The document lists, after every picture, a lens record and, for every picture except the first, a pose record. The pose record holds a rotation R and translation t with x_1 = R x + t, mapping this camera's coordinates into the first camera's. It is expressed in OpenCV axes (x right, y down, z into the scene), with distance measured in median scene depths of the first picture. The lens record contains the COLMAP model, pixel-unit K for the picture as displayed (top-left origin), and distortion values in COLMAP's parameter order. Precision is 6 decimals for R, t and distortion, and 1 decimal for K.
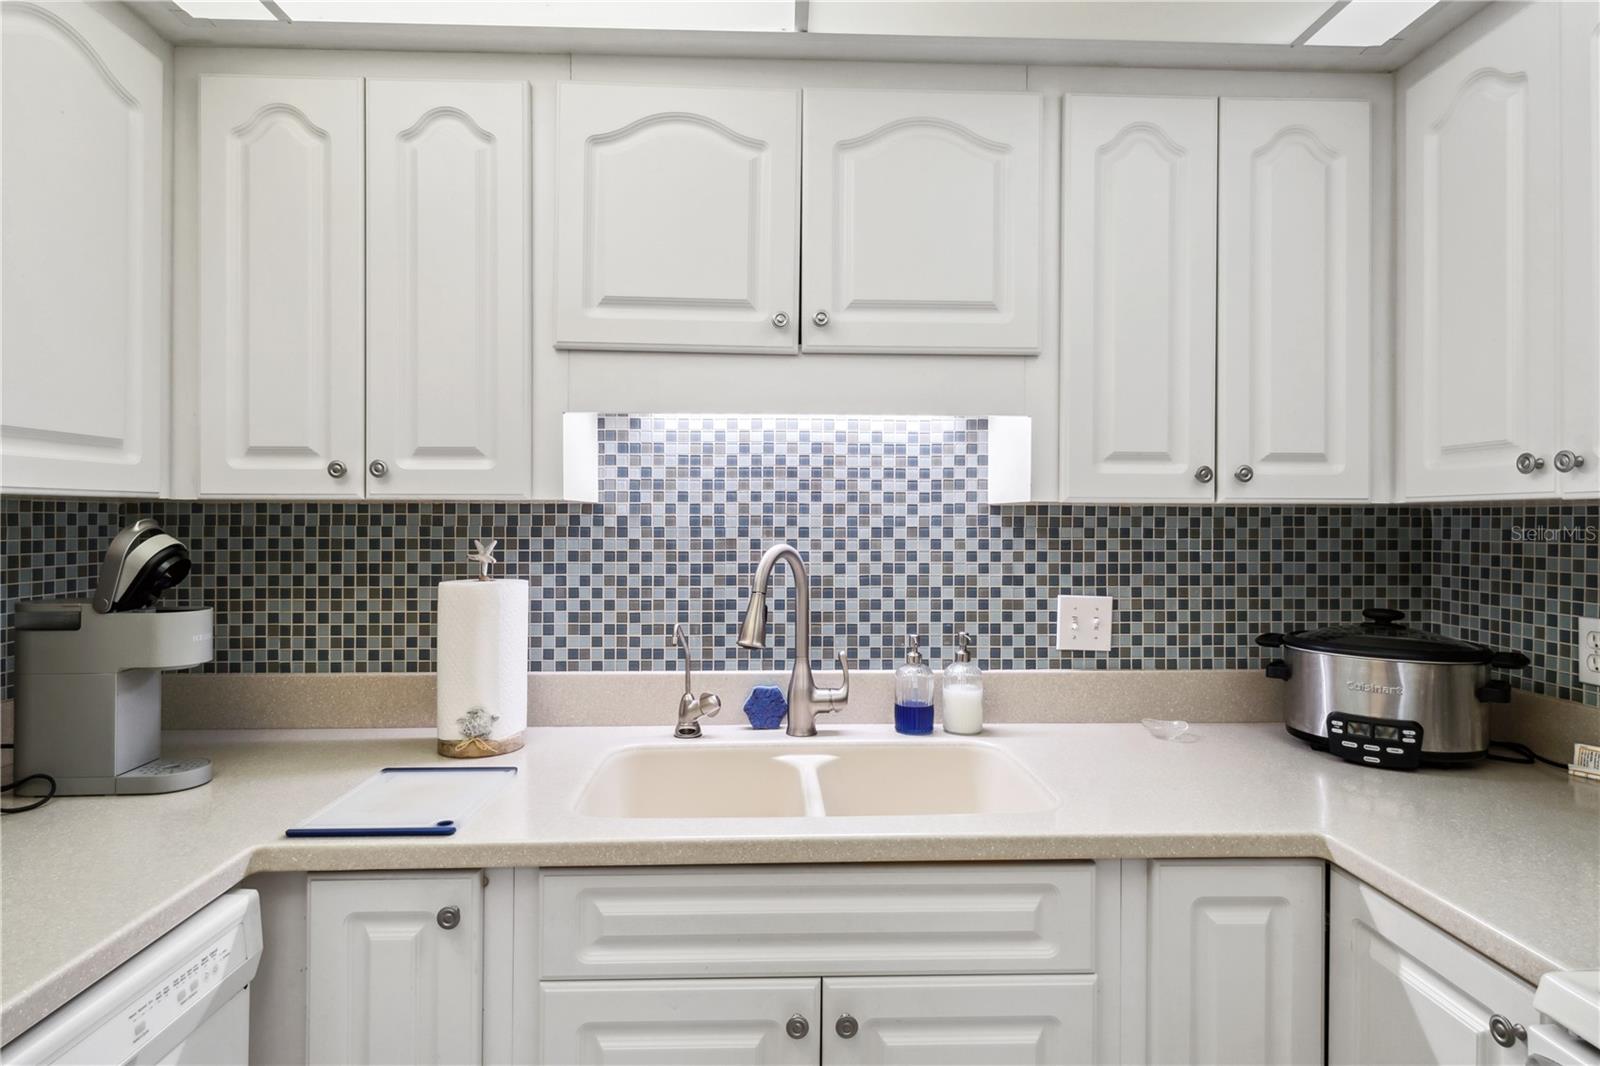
lens RADIAL K [[890.3, 0, 801.6], [0, 890.3, 516.5], [0, 0, 1]] dist [-0.000142, 0.000666]
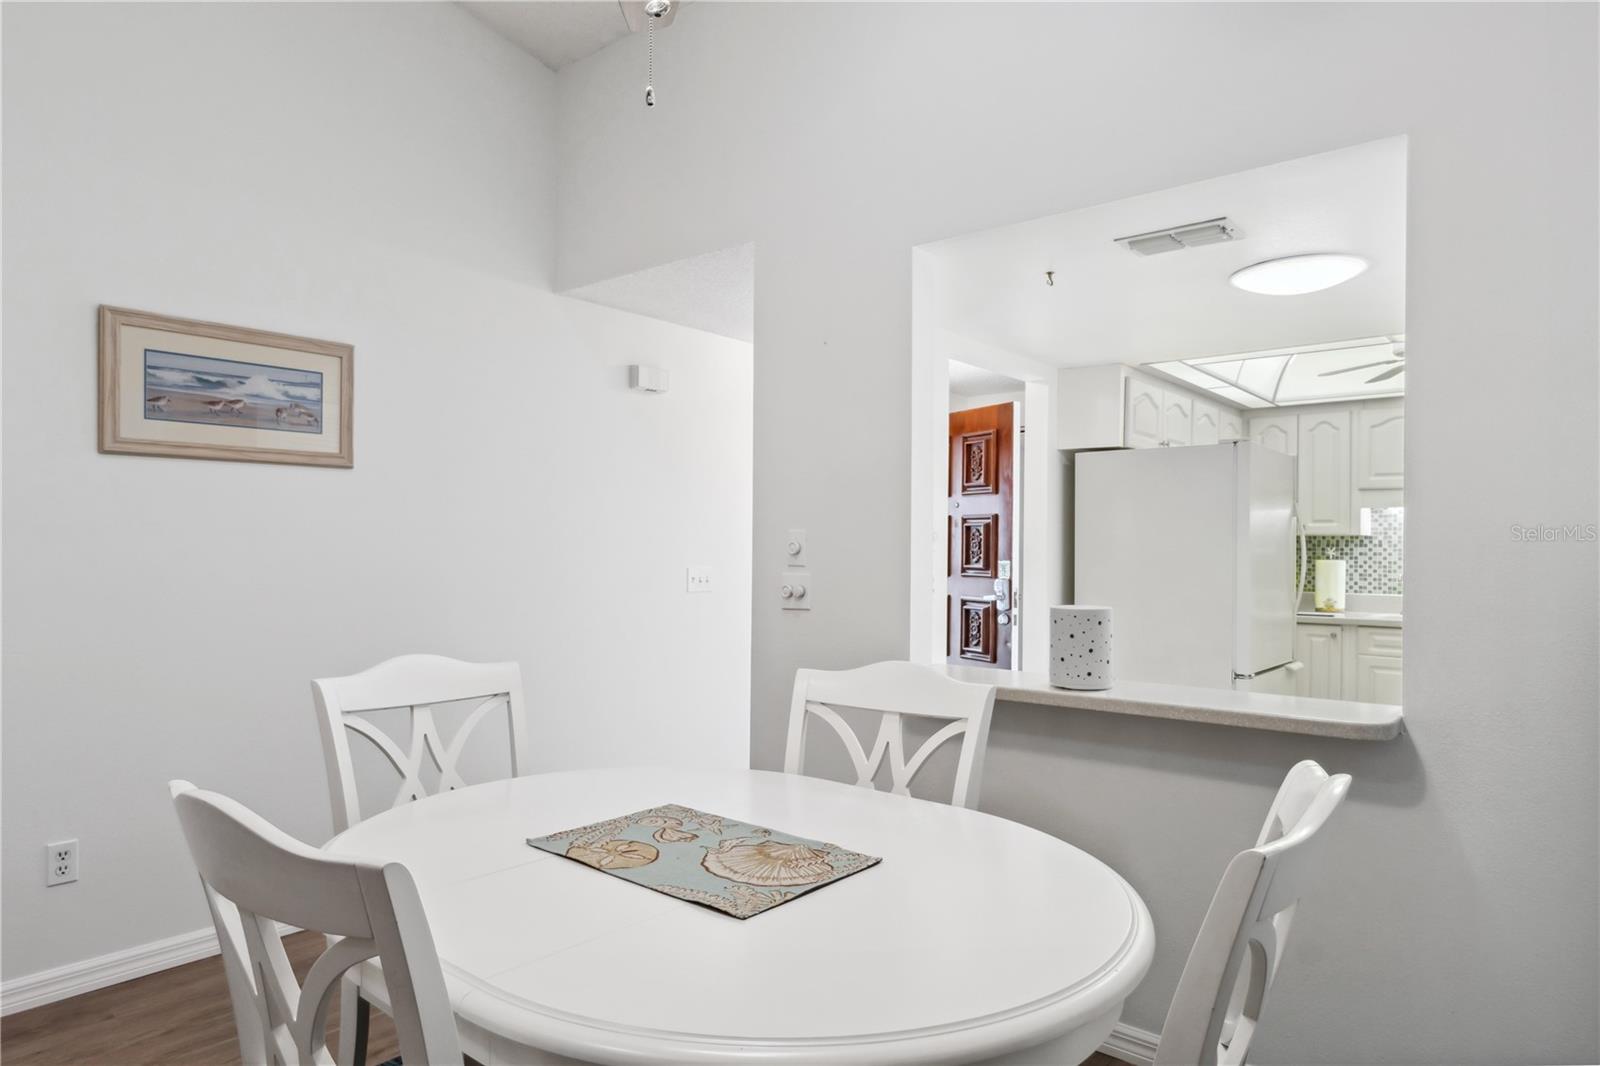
lens RADIAL K [[959.9, 0, 800.7], [0, 959.9, 553.7], [0, 0, 1]] dist [-0.001717, -0.000056]
pose [[0.745563, 0.006539, -0.666403, 0.464834], [-0.004599, 0.999979, 0.004667, 0.037738], [0.666419, -0.000415, 0.745577, -2.543557]]
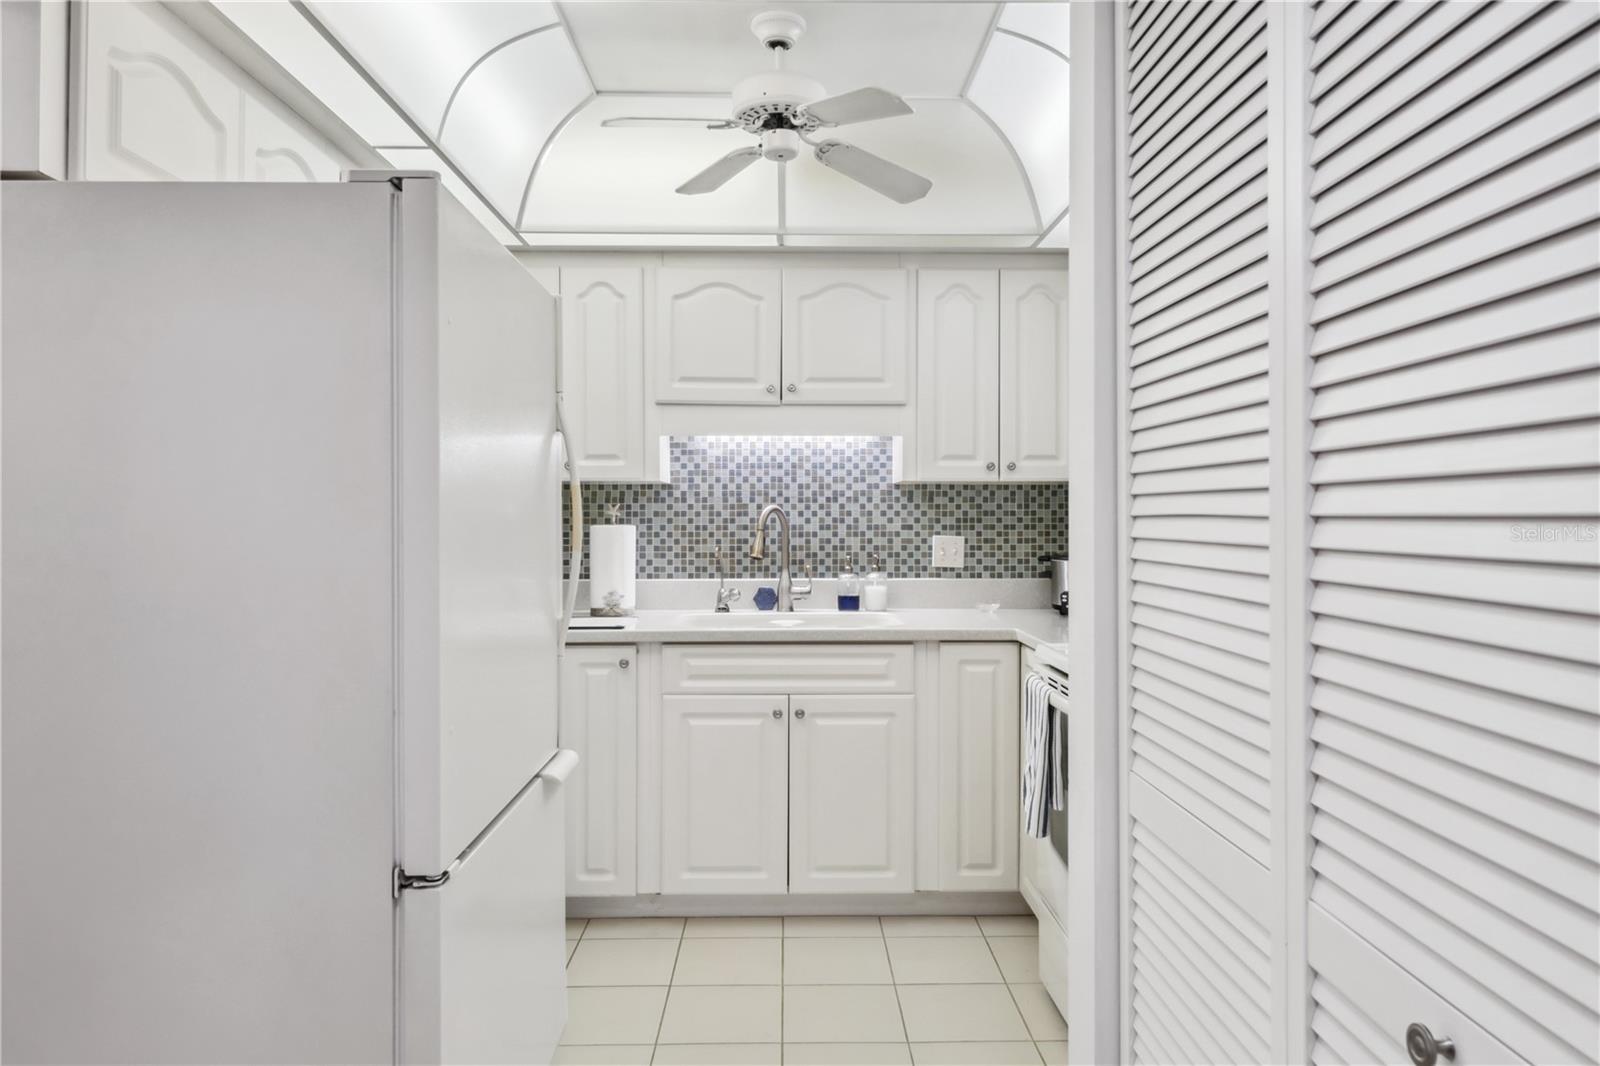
lens RADIAL K [[1021.0, 0, 796.9], [0, 1021.0, 514.0], [0, 0, 1]] dist [0.006221, -0.000487]
pose [[0.999776, -0.003985, -0.020776, 0.064219], [0.004019, 0.999991, 0.001617, 0.042520], [0.020769, -0.001700, 0.999783, -1.017367]]
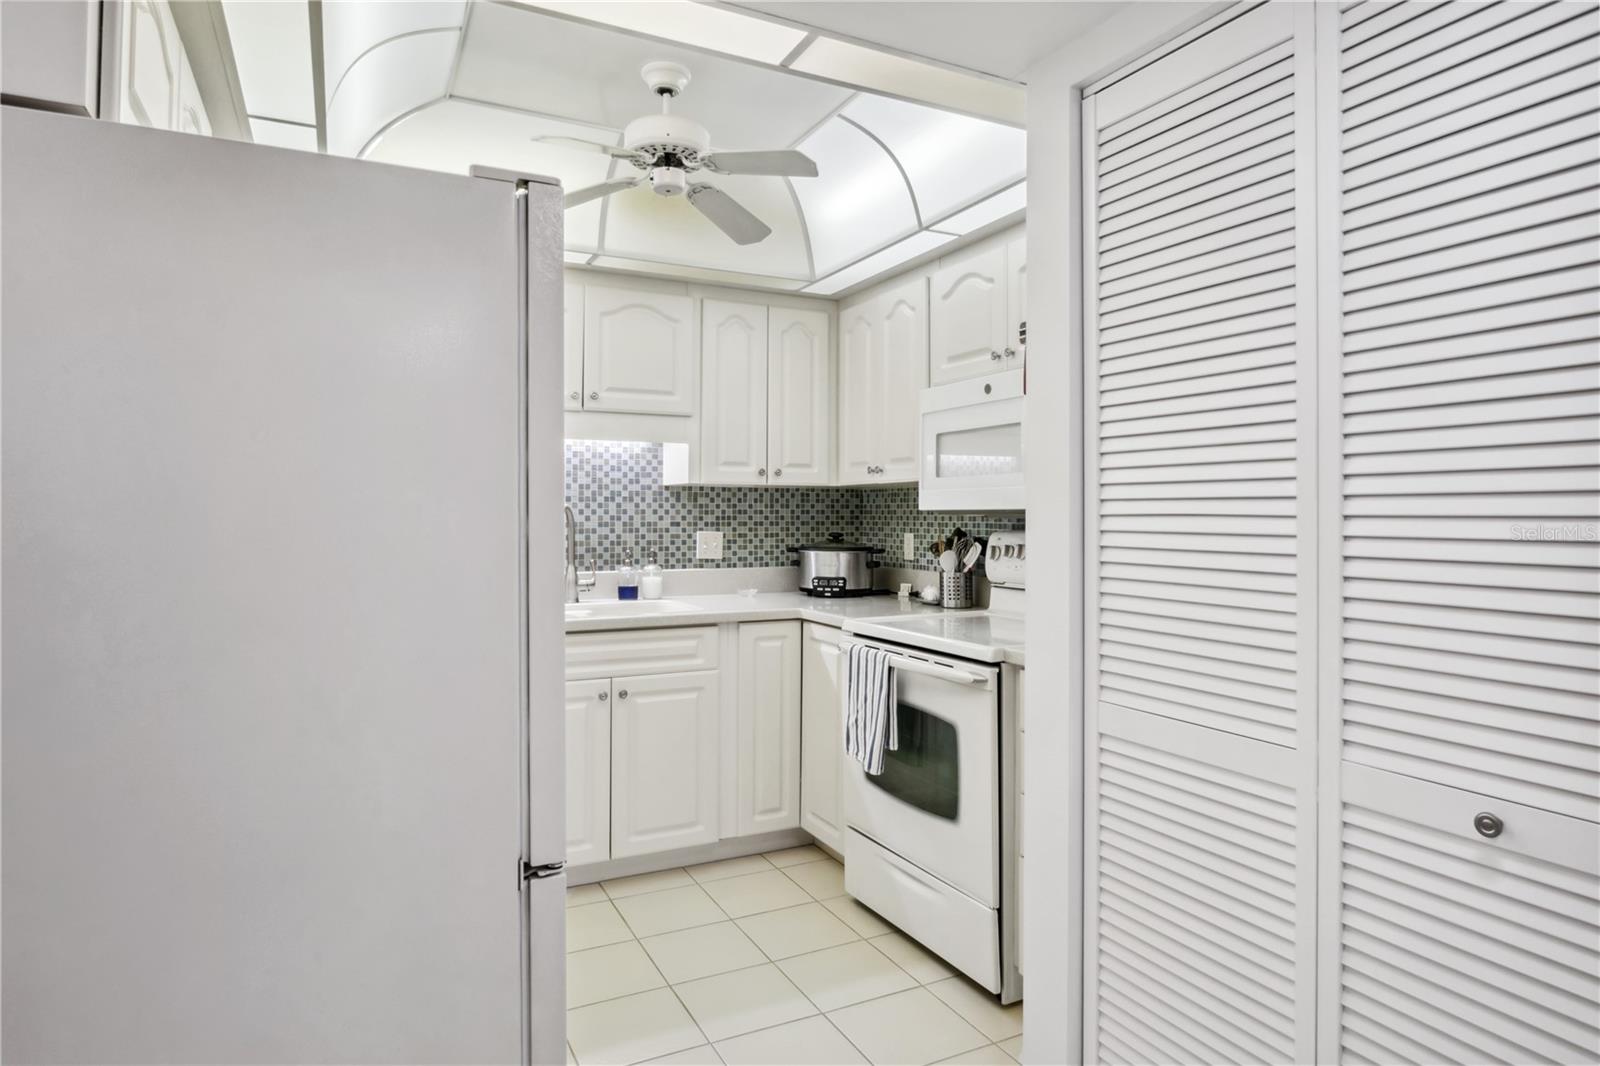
lens RADIAL K [[919.0, 0, 802.6], [0, 919.0, 511.4], [0, 0, 1]] dist [-0.002690, 0.000329]
pose [[0.908474, -0.000515, 0.417941, -0.362187], [-0.000122, 0.999999, 0.001499, 0.041378], [-0.417942, -0.001413, 0.908473, -0.979661]]
